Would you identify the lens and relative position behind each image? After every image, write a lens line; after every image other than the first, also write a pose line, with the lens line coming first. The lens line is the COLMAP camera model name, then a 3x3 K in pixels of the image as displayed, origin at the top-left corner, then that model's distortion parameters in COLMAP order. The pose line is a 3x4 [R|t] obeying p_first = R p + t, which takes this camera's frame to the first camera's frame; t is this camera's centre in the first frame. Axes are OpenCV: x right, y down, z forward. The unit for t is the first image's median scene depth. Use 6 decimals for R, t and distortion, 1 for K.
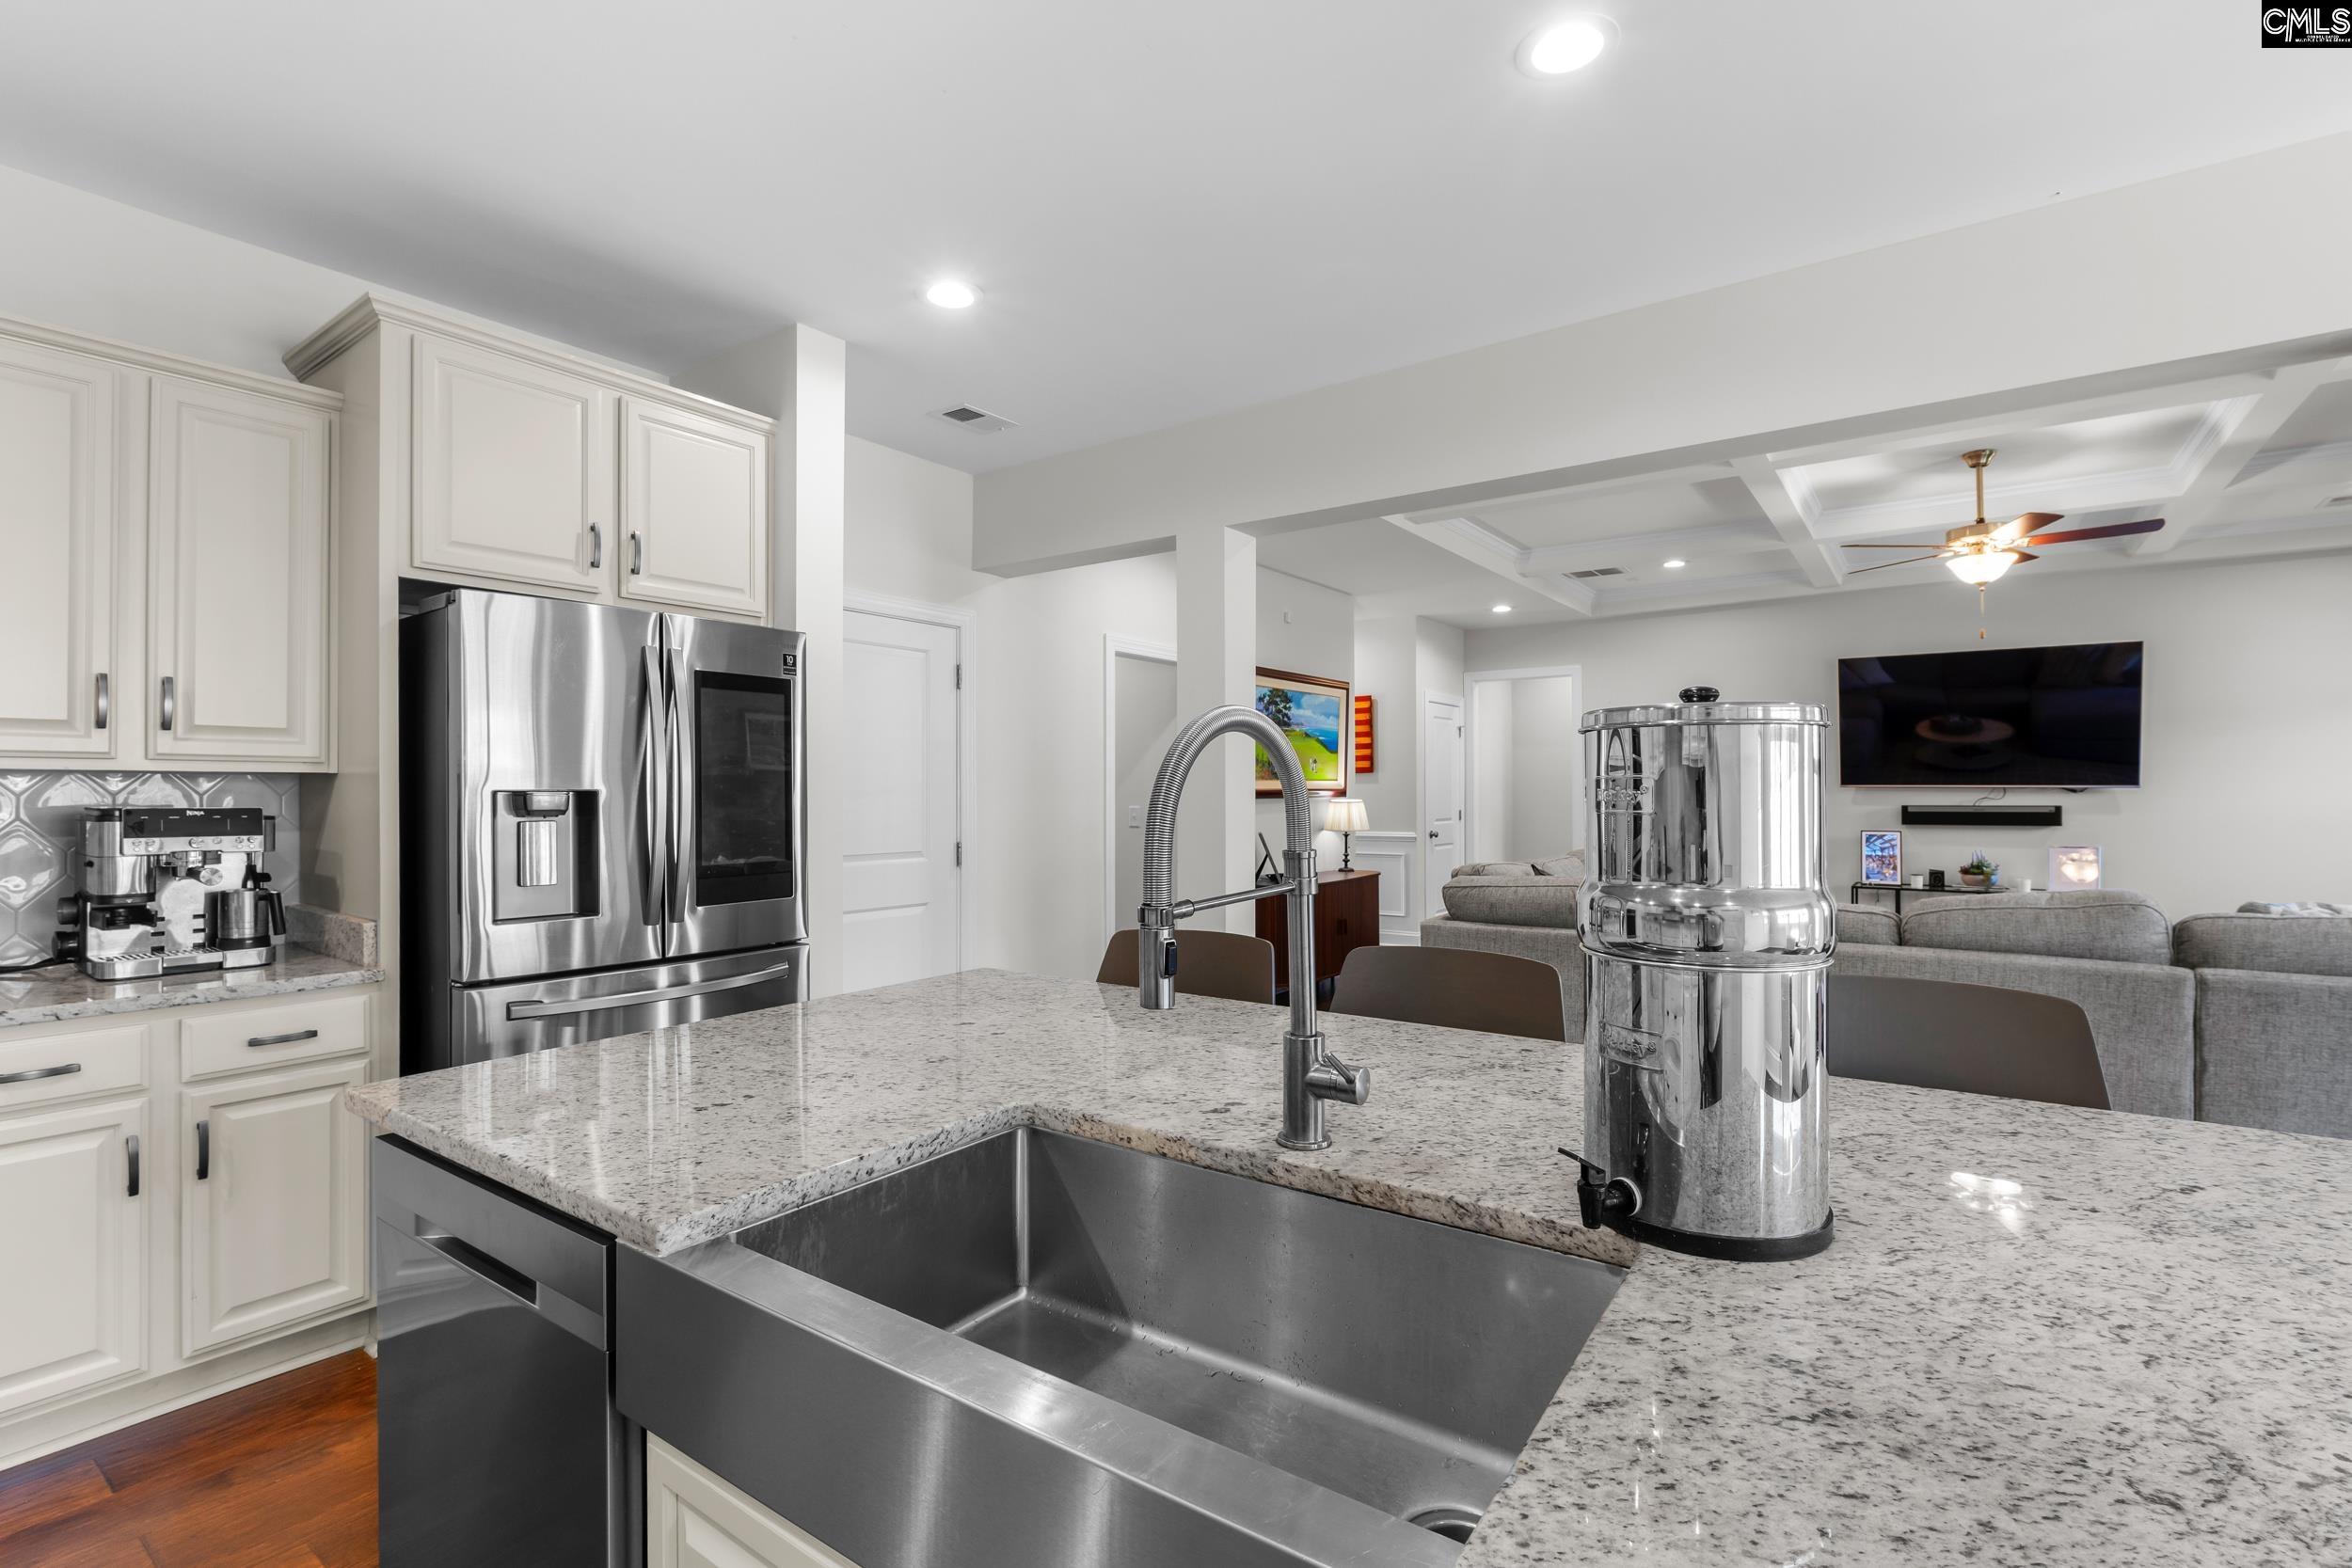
lens RADIAL K [[1076.0, 0, 1175.4], [0, 1076.0, 793.7], [0, 0, 1]] dist [0.000956, -0.000161]
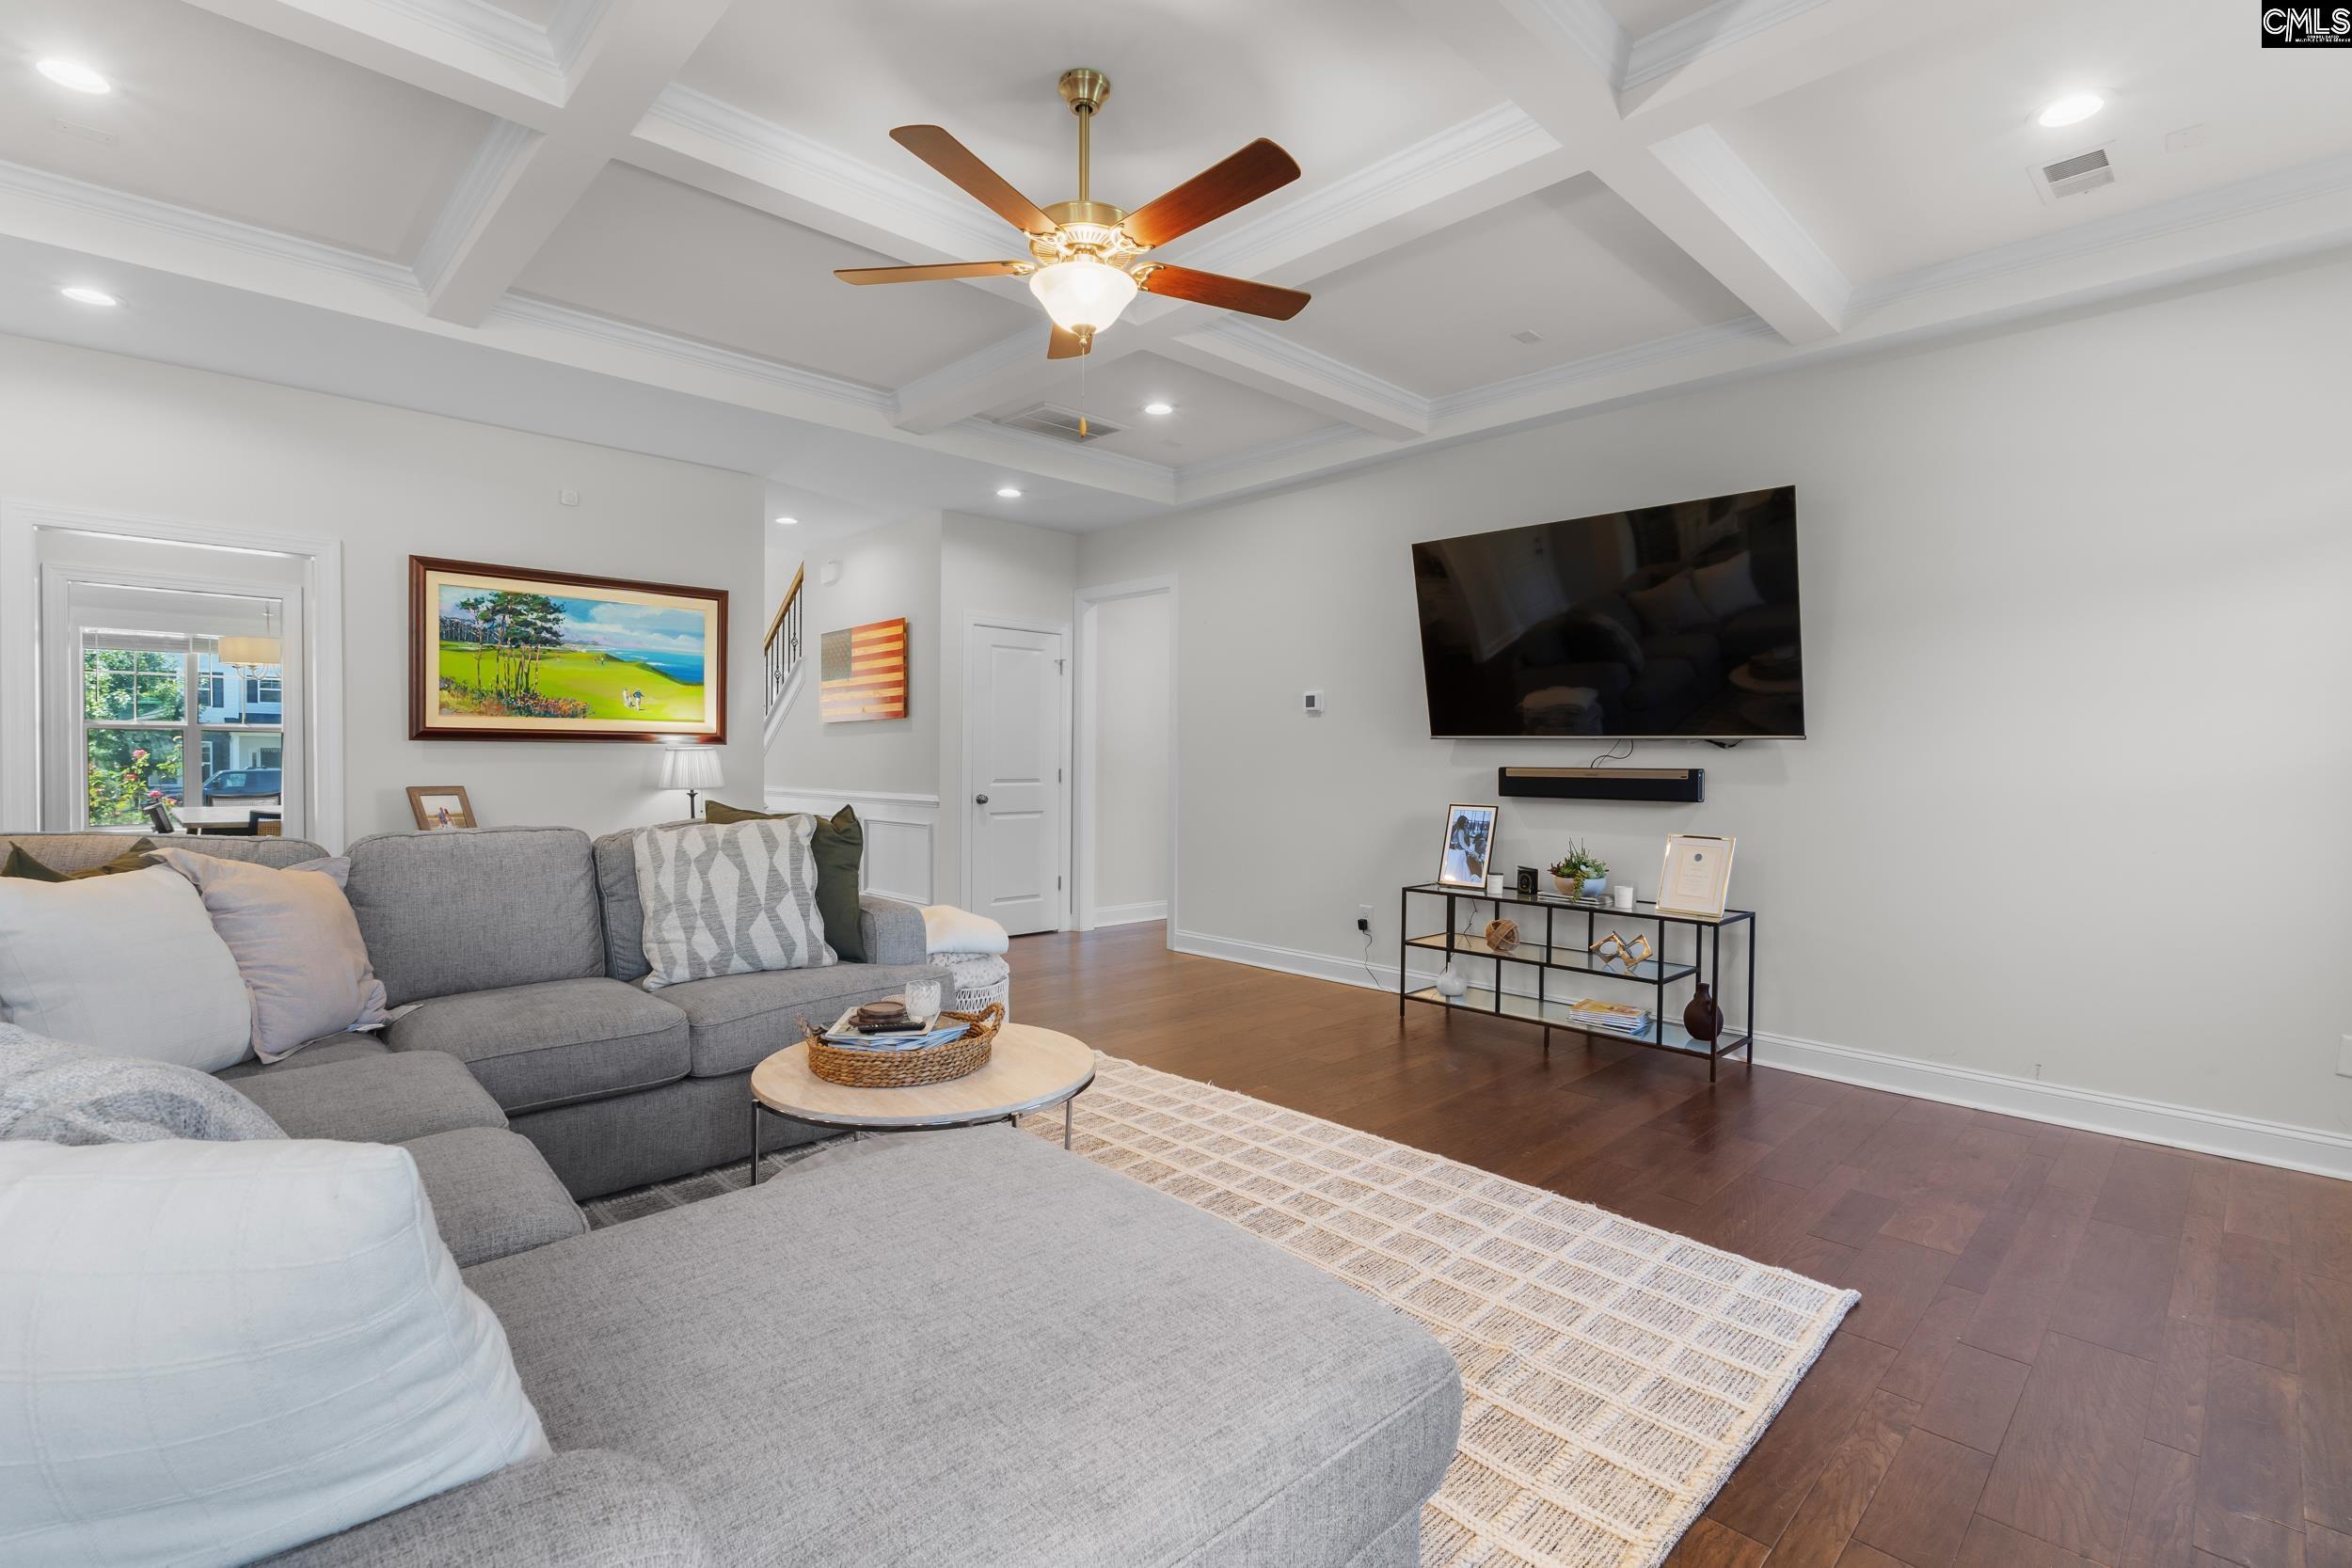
lens RADIAL K [[1076.0, 0, 1176.9], [0, 1076.0, 771.6], [0, 0, 1]] dist [0.000956, -0.000161]
pose [[0.980407, 0.016048, -0.196329, 0.634164], [-0.014333, 0.999846, 0.010153, 0.010295], [0.196462, -0.007140, 0.980485, 0.337629]]
